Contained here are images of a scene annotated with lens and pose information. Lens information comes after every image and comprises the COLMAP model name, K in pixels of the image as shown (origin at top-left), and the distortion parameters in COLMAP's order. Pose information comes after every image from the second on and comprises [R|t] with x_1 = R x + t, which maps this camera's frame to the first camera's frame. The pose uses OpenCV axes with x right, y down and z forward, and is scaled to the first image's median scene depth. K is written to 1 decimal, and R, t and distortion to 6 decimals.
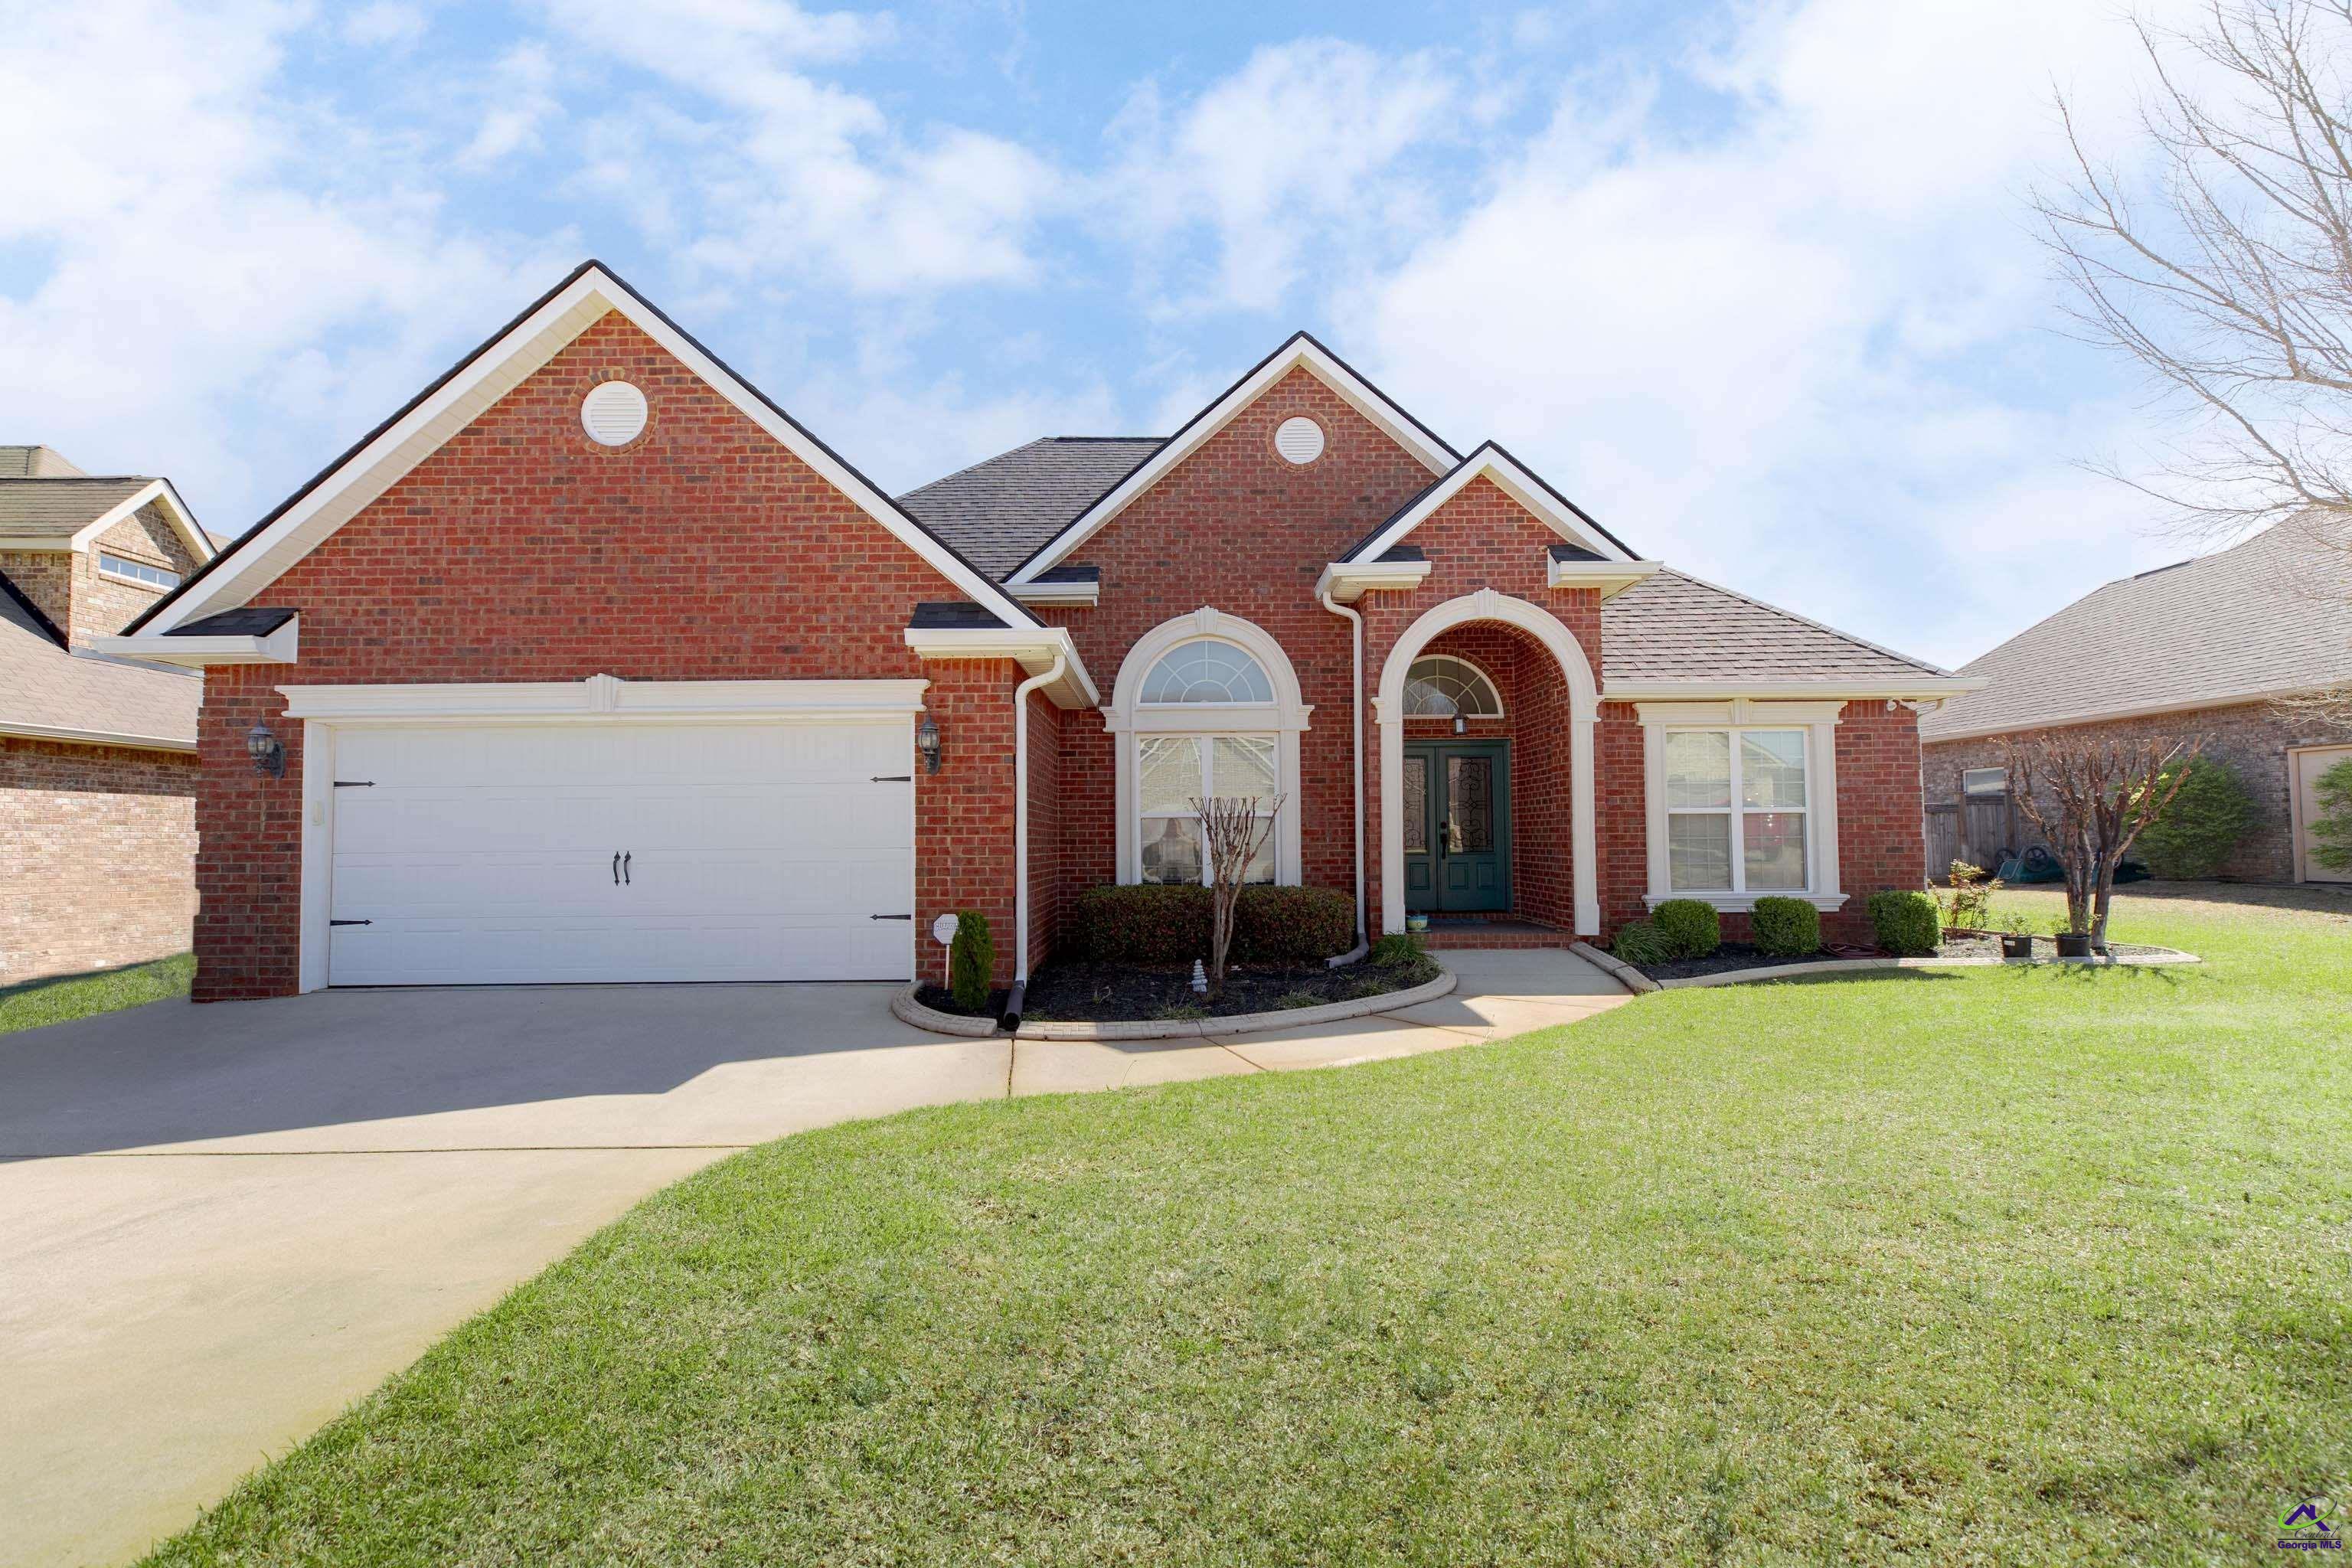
lens RADIAL K [[1072.2, 0, 1129.1], [0, 1072.2, 781.6], [0, 0, 1]] dist [0.002701, -0.000211]
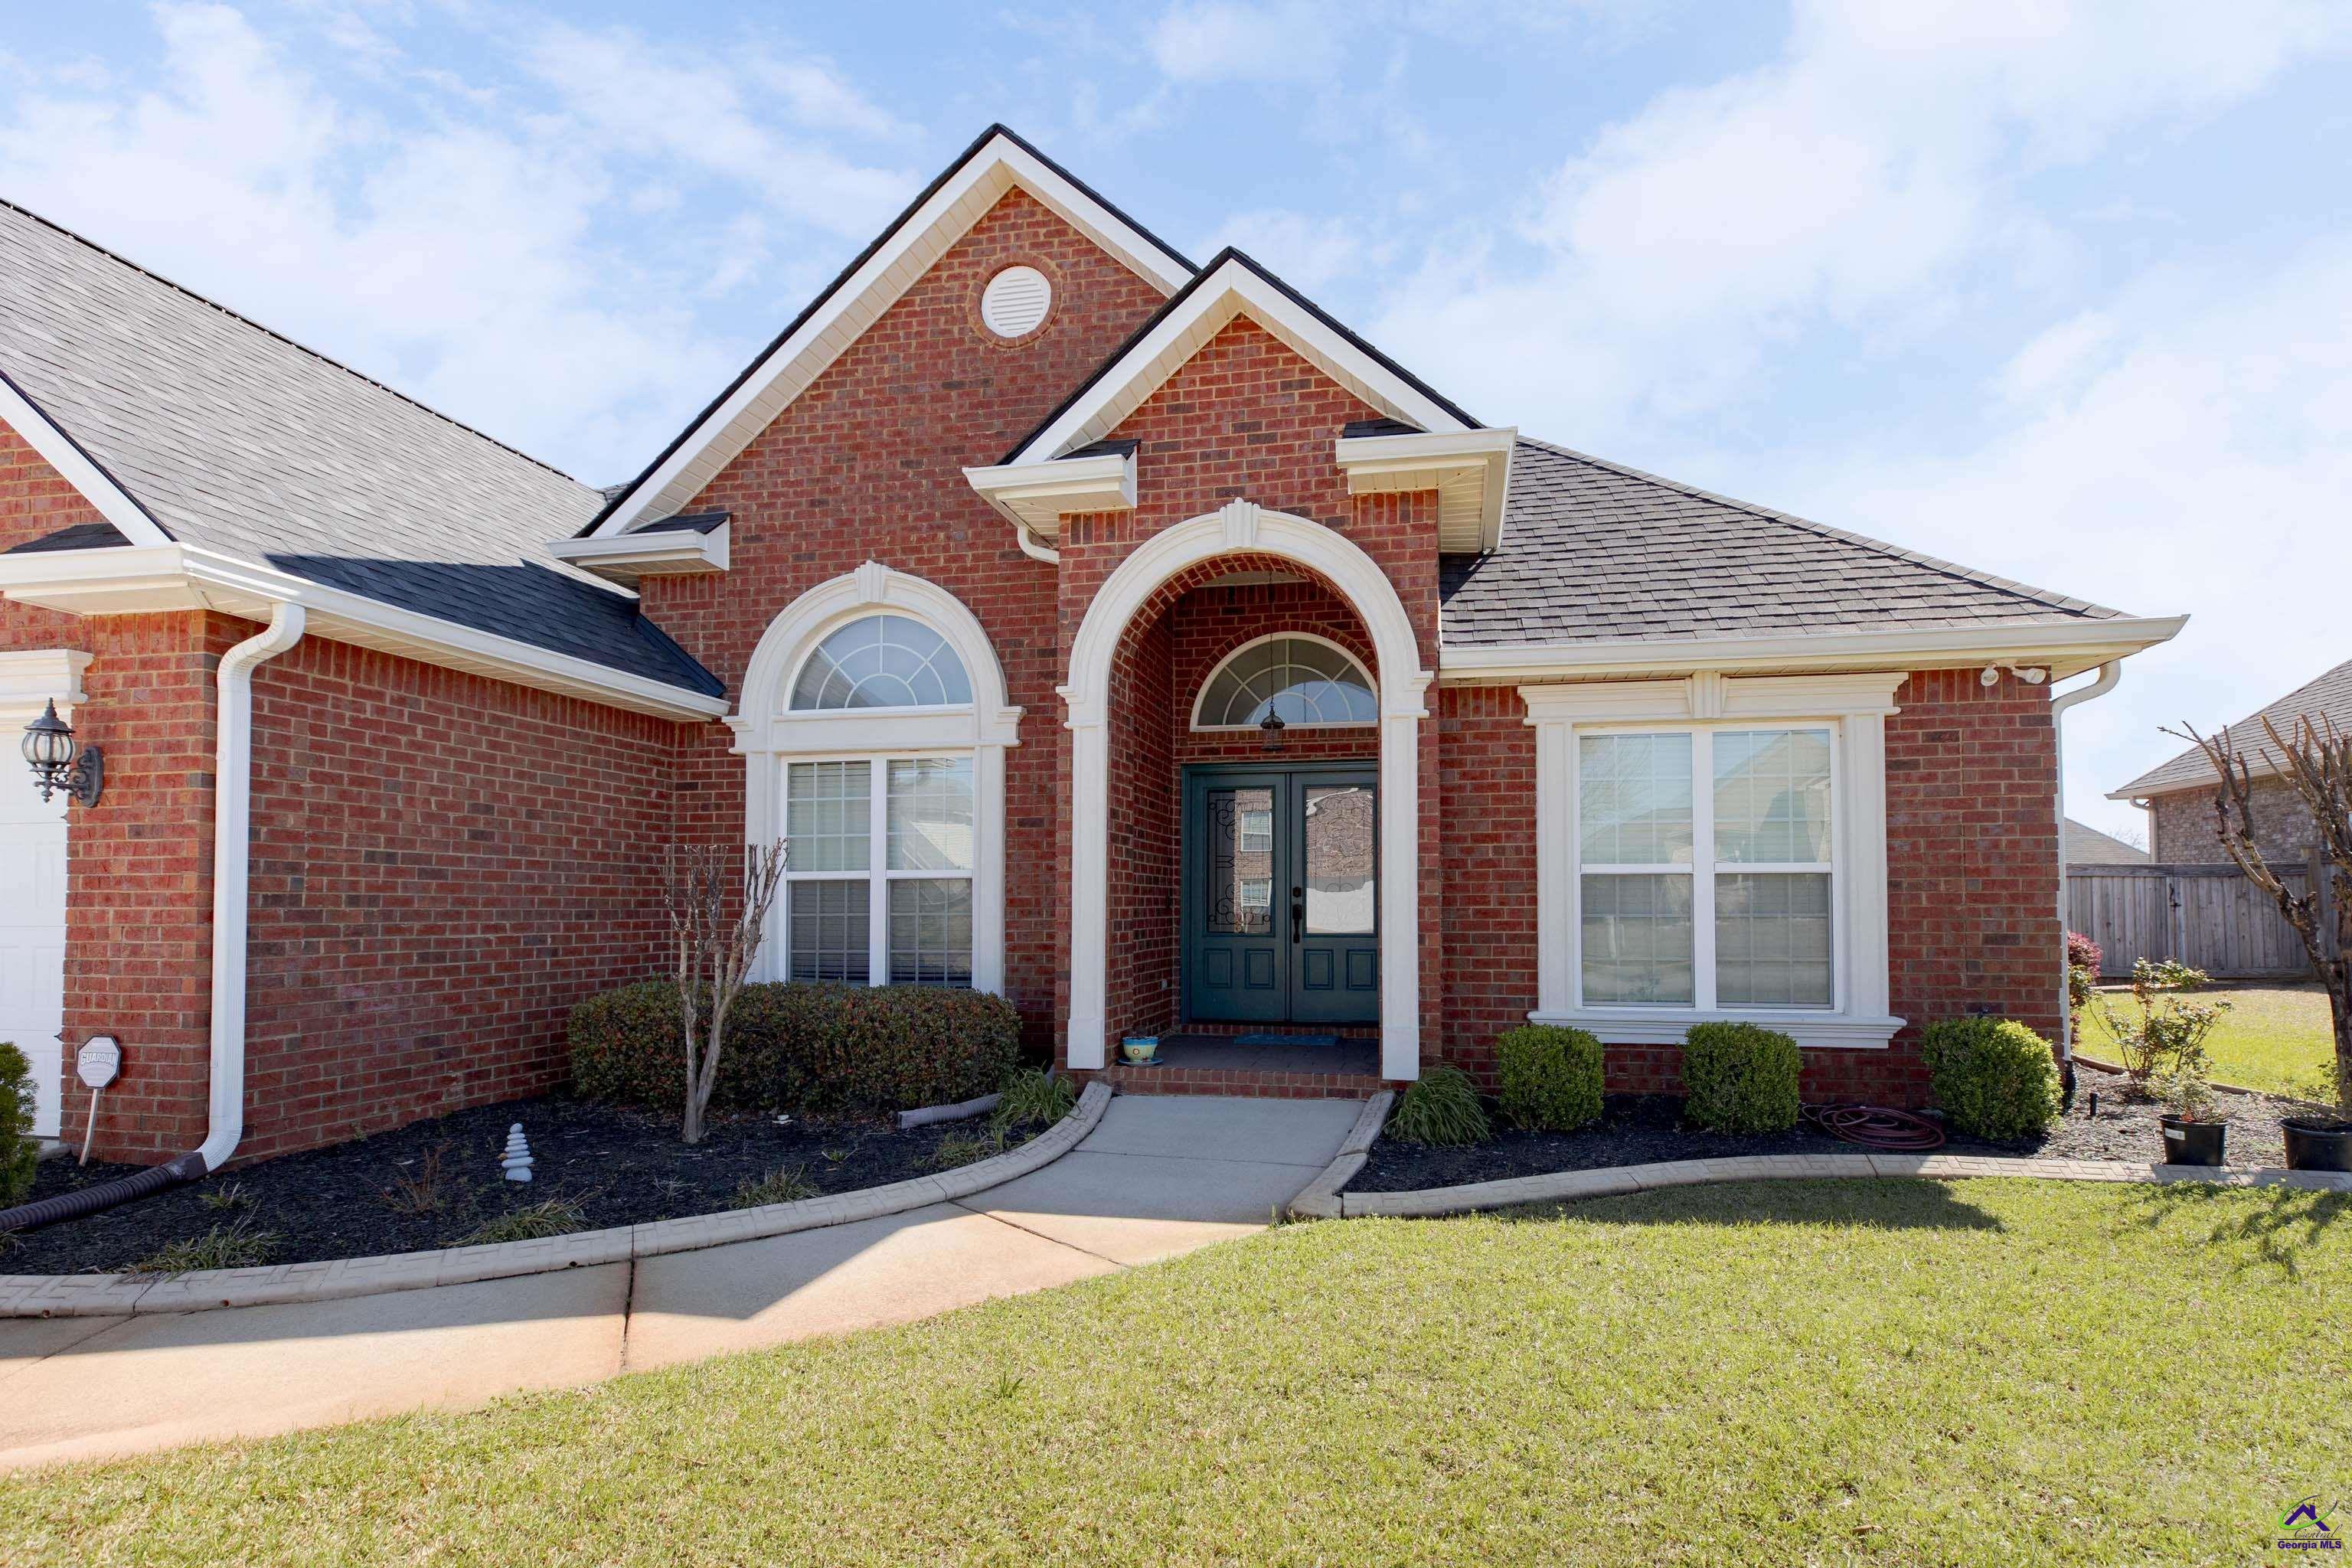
lens RADIAL K [[1128.5, 0, 1179.8], [0, 1128.5, 861.7], [0, 0, 1]] dist [0.002205, 0.000182]
pose [[0.984398, -0.000968, -0.175952, 0.401063], [0.003970, 0.999852, 0.016711, 0.012132], [0.175910, -0.017149, 0.984257, 0.356269]]
